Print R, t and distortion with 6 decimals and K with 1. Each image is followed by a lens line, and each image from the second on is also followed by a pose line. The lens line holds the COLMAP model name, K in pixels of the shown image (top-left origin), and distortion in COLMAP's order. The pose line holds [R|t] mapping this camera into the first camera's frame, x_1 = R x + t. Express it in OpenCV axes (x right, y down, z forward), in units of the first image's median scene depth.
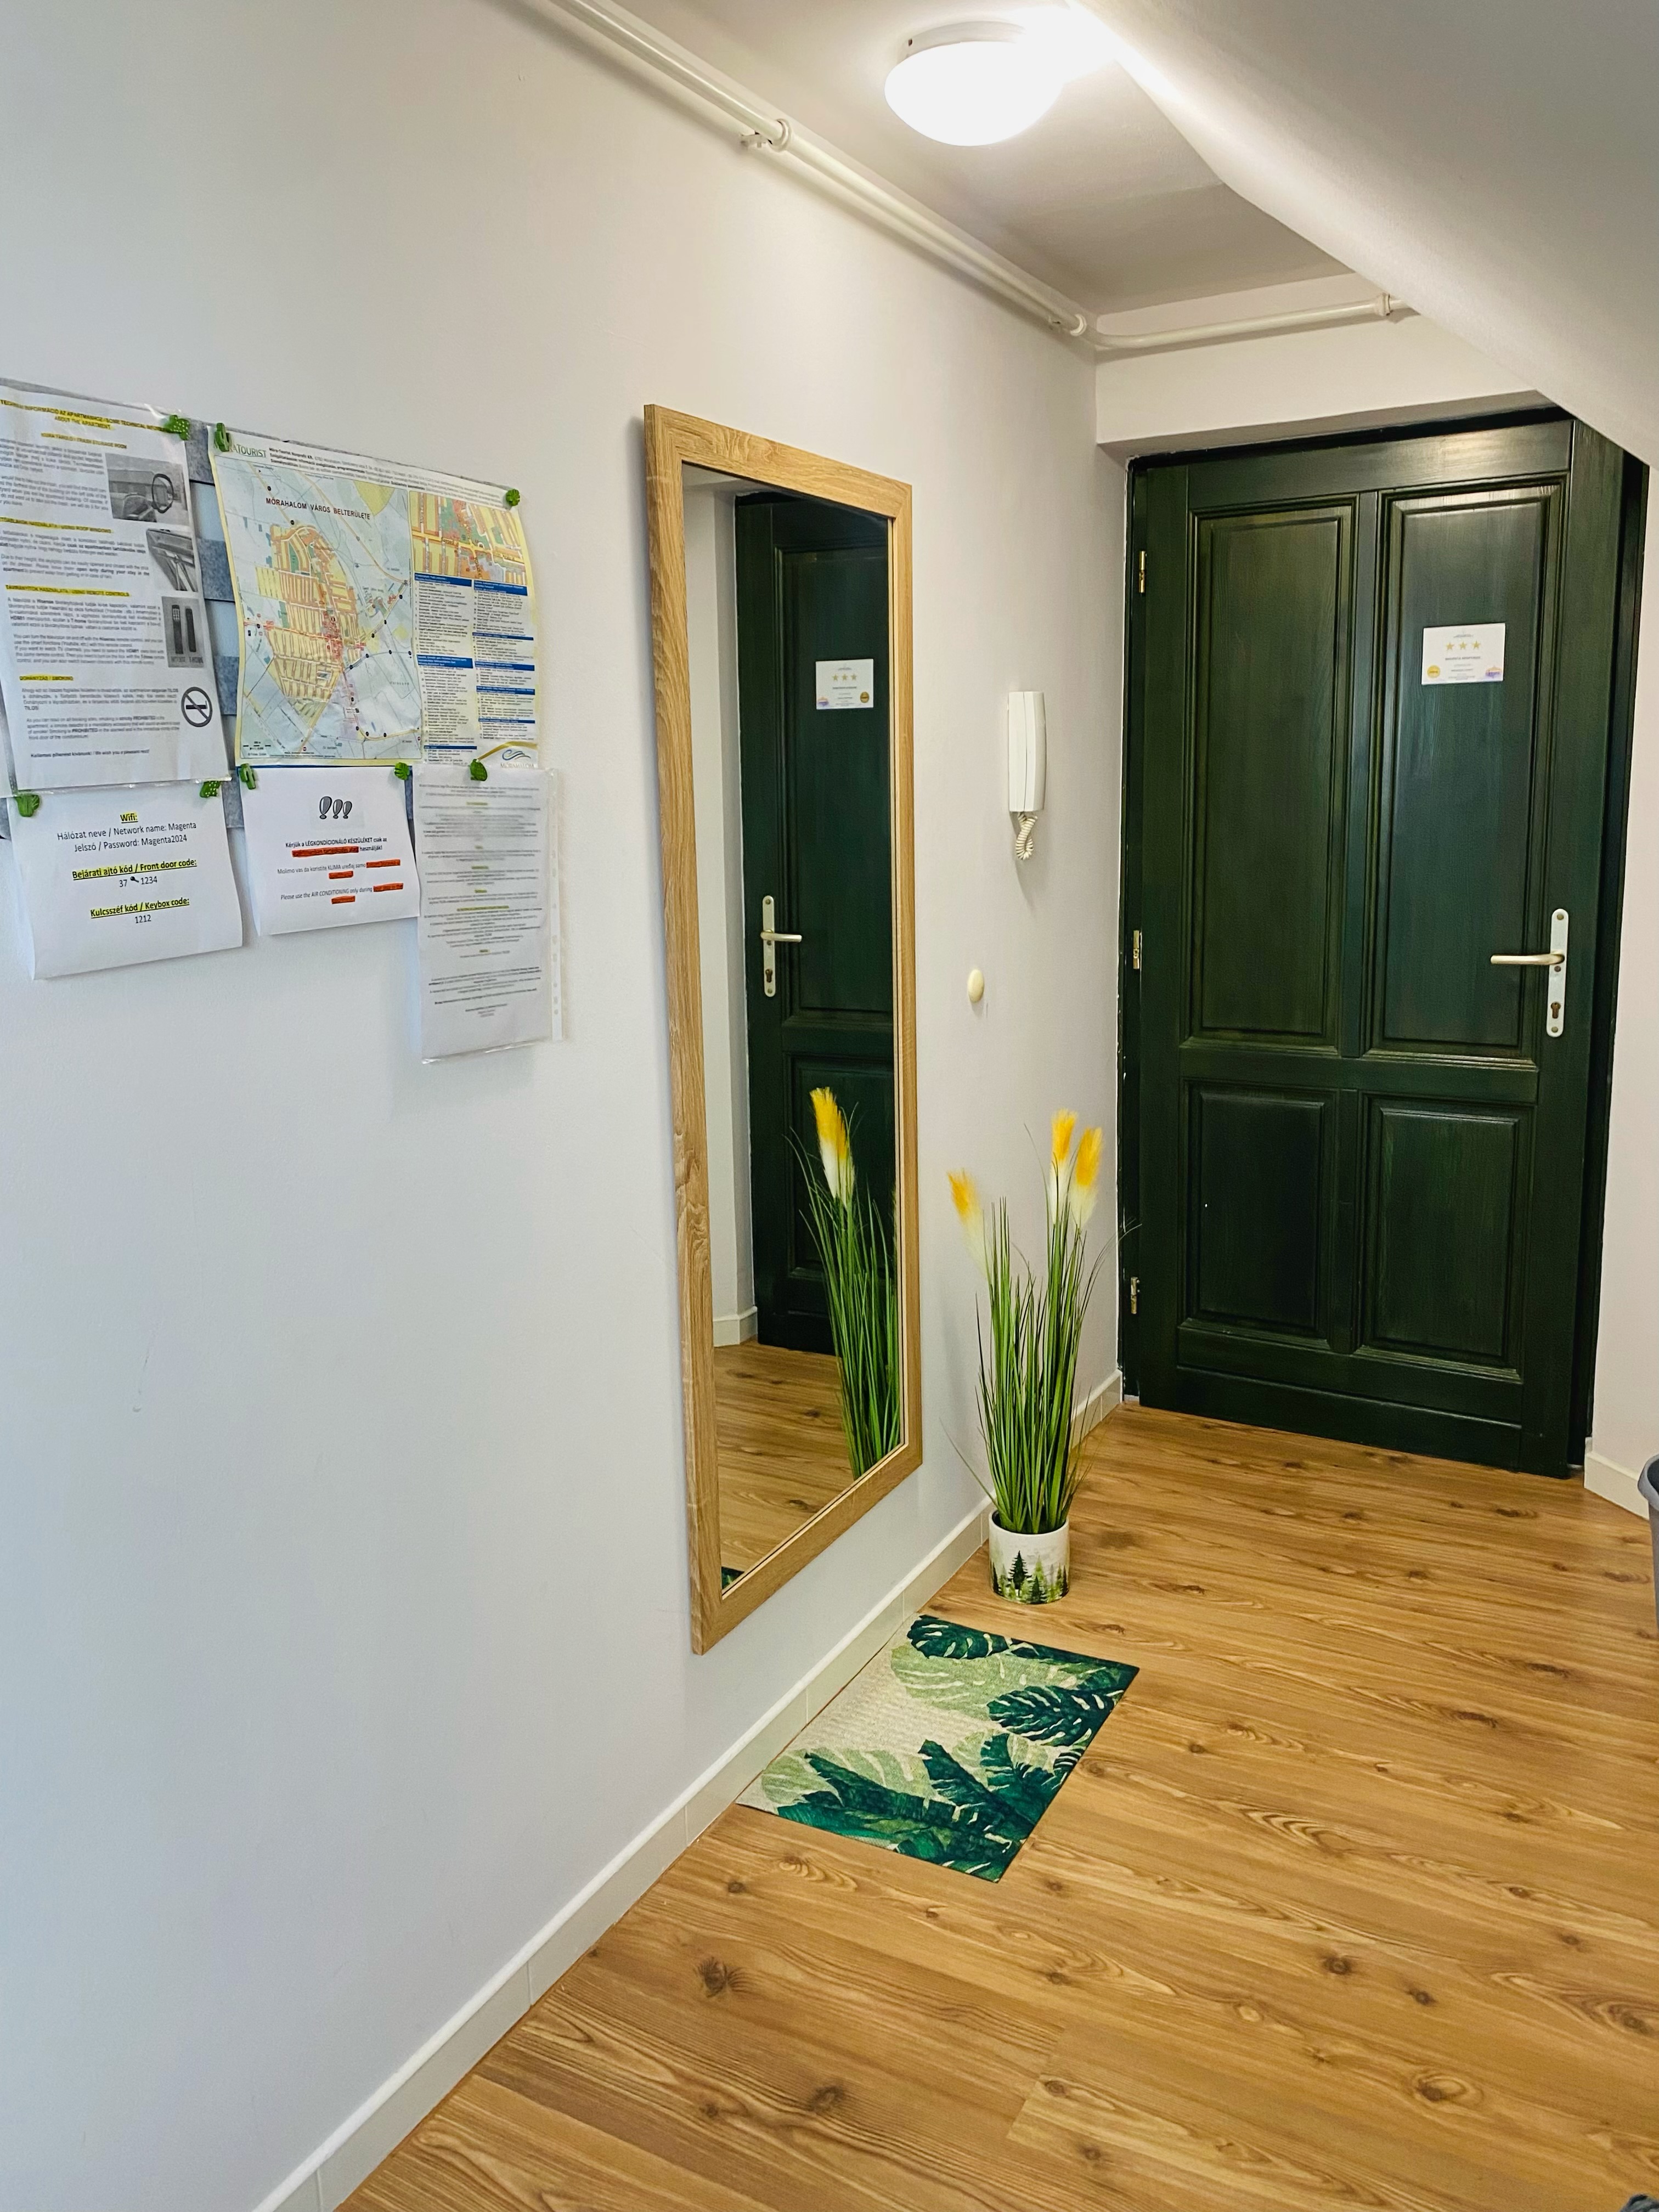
lens RADIAL K [[1668.4, 0, 828.2], [0, 1668.4, 1110.4], [0, 0, 1]] dist [0.009698, -0.008386]
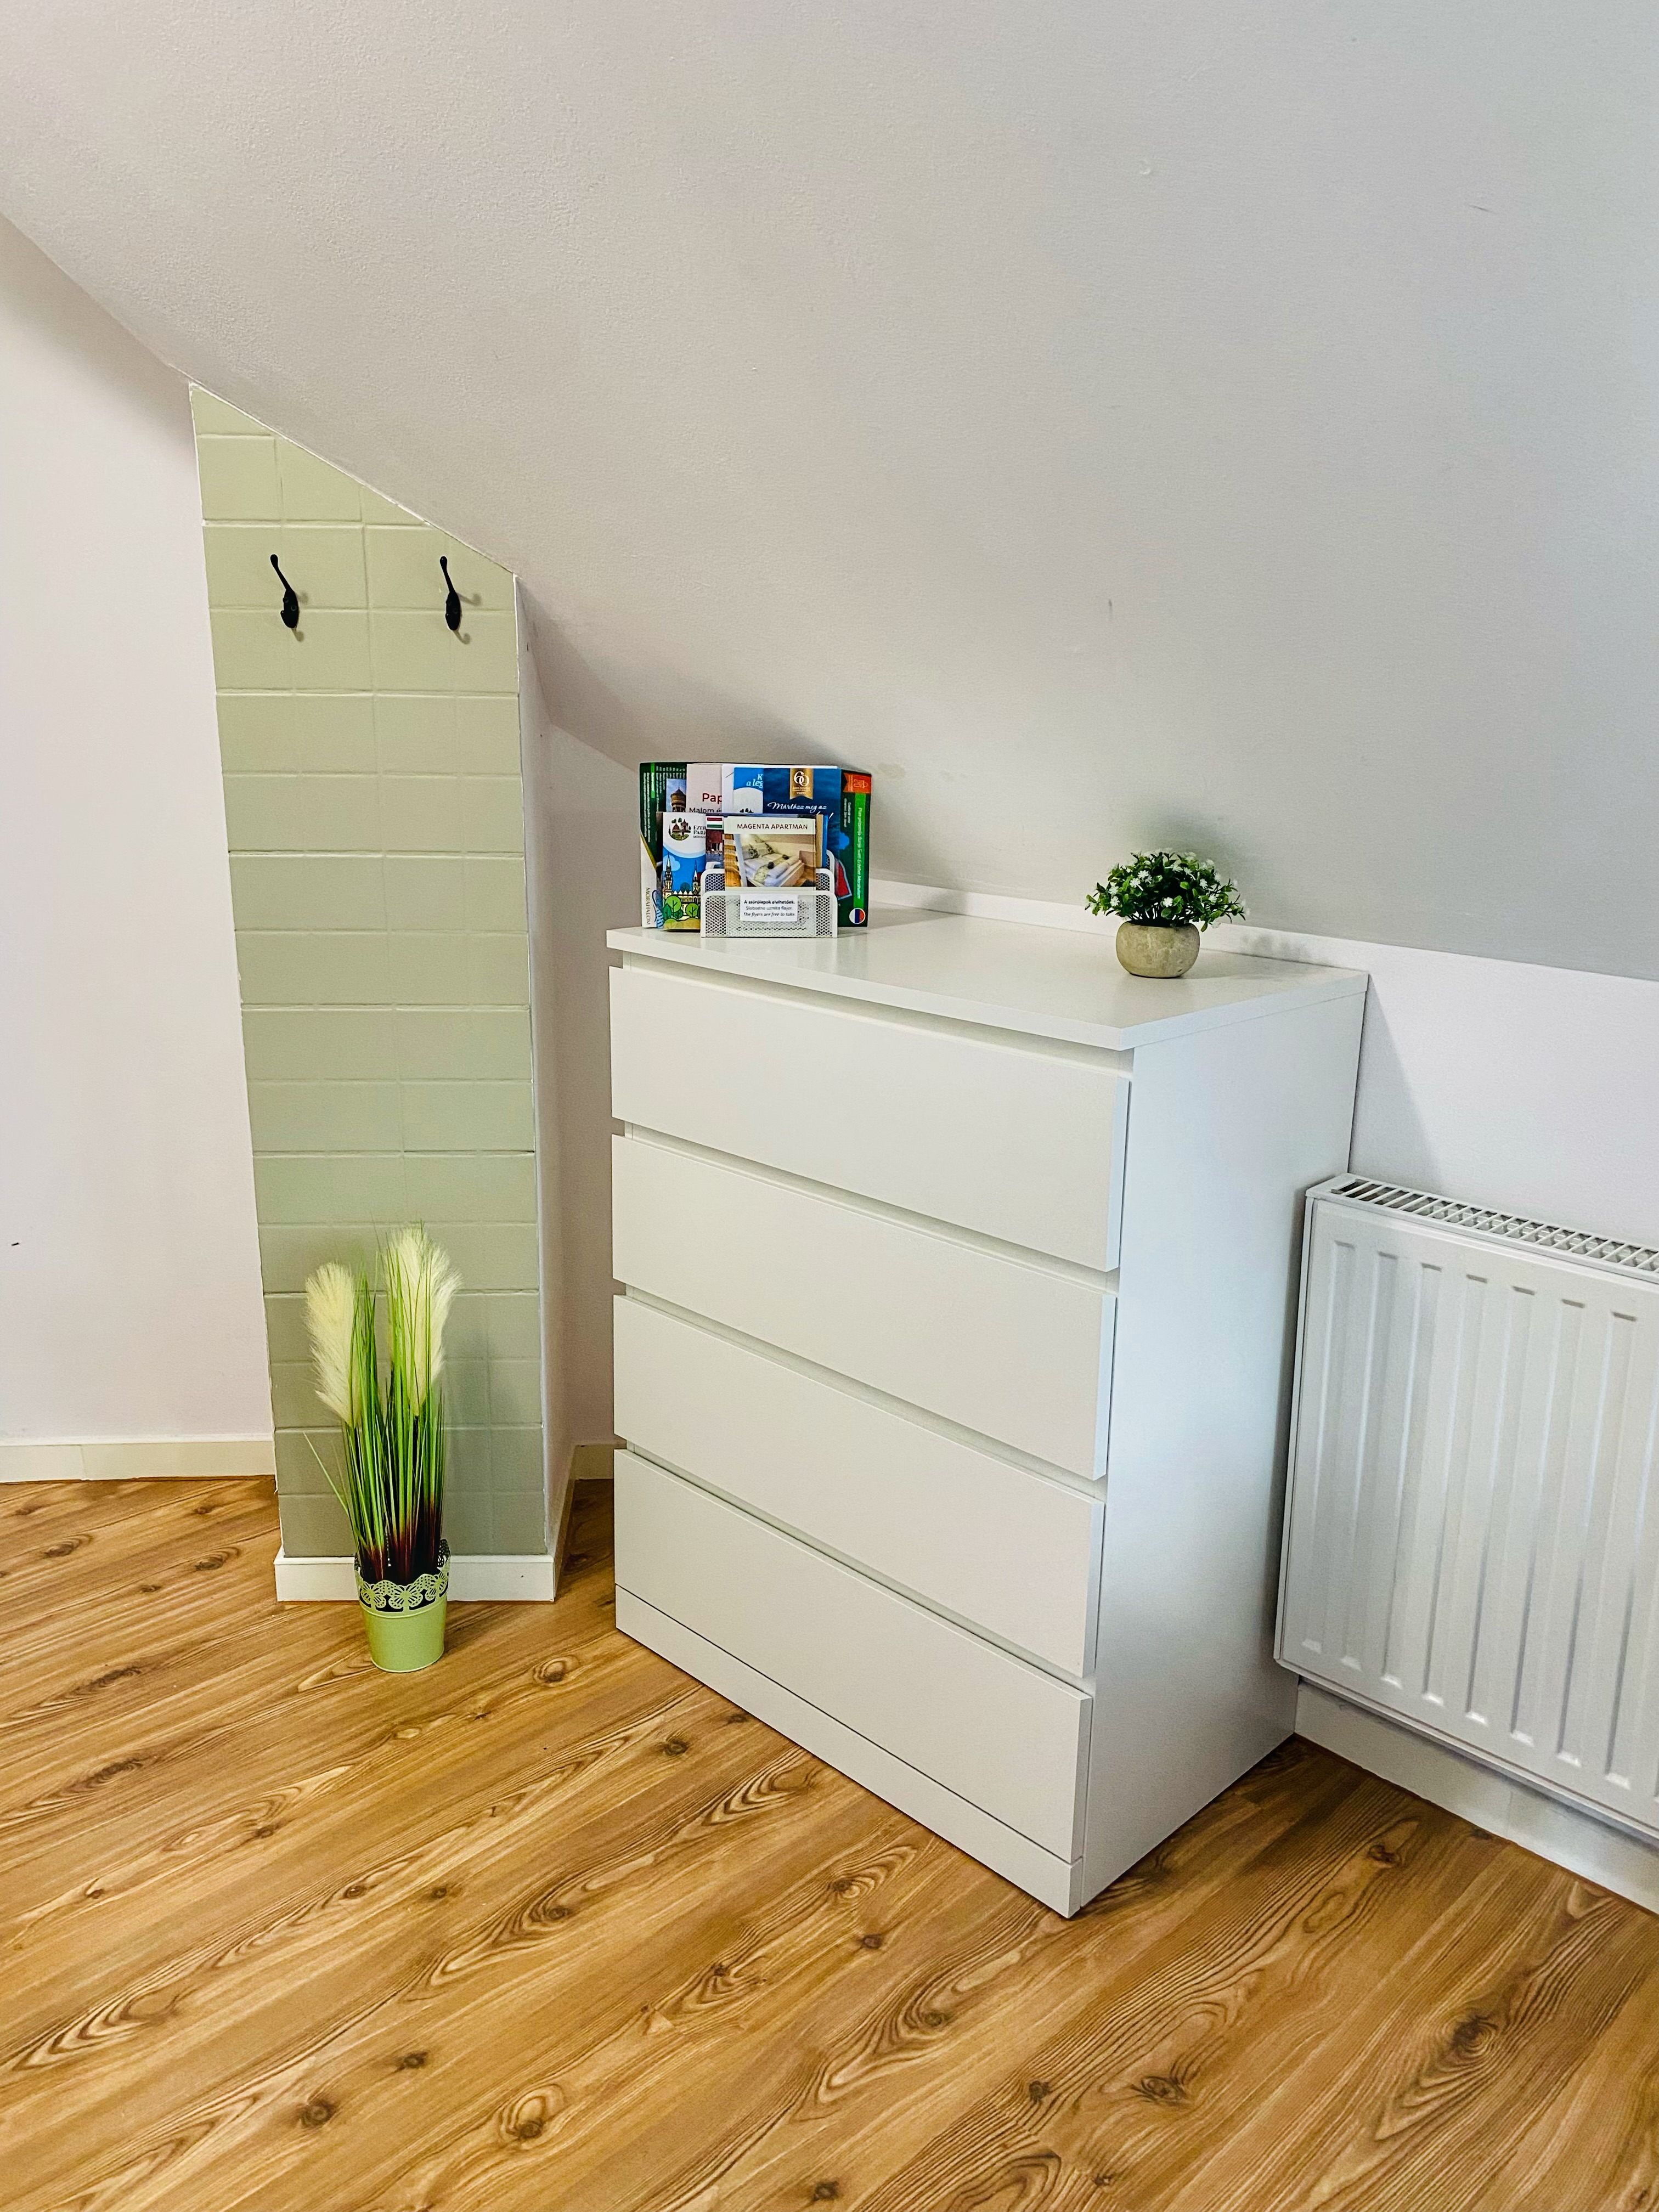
lens RADIAL K [[1668.4, 0, 832.0], [0, 1668.4, 1109.1], [0, 0, 1]] dist [0.009698, -0.008386]
pose [[0.299539, -0.230800, 0.925747, -0.227306], [0.177273, 0.966867, 0.183693, -0.047556], [-0.937470, 0.109086, 0.330529, 0.420351]]
